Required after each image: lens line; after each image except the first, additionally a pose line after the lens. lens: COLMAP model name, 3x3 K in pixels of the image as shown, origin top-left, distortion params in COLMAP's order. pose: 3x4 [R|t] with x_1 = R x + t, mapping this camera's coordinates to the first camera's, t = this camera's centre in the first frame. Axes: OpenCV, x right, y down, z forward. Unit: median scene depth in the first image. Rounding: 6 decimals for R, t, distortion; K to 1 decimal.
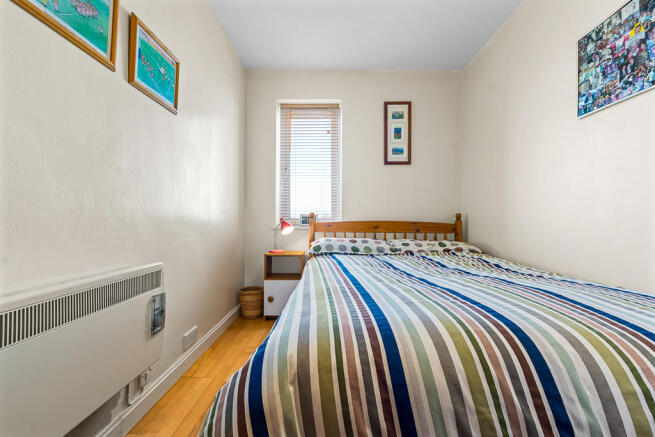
lens RADIAL K [[267.2, 0, 327.0], [0, 267.2, 218.6], [0, 0, 1]] dist [-0.000086, -0.000306]
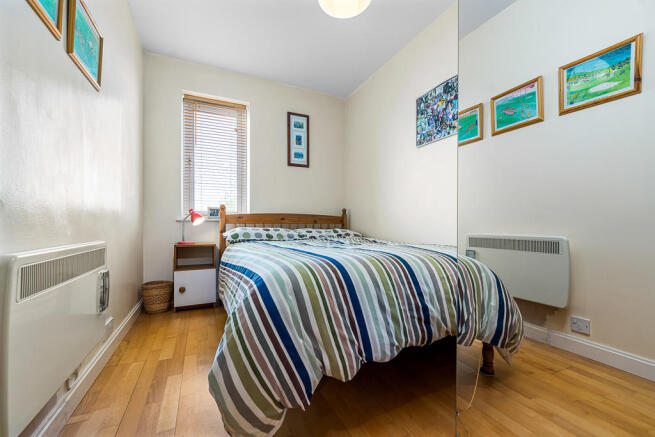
lens RADIAL K [[267.2, 0, 327.7], [0, 267.2, 219.0], [0, 0, 1]] dist [-0.000086, -0.000306]
pose [[0.896843, 0.003724, 0.442333, -0.176031], [0.001275, 0.999939, -0.011002, 0.052879], [-0.442347, 0.010431, 0.896783, -0.143593]]
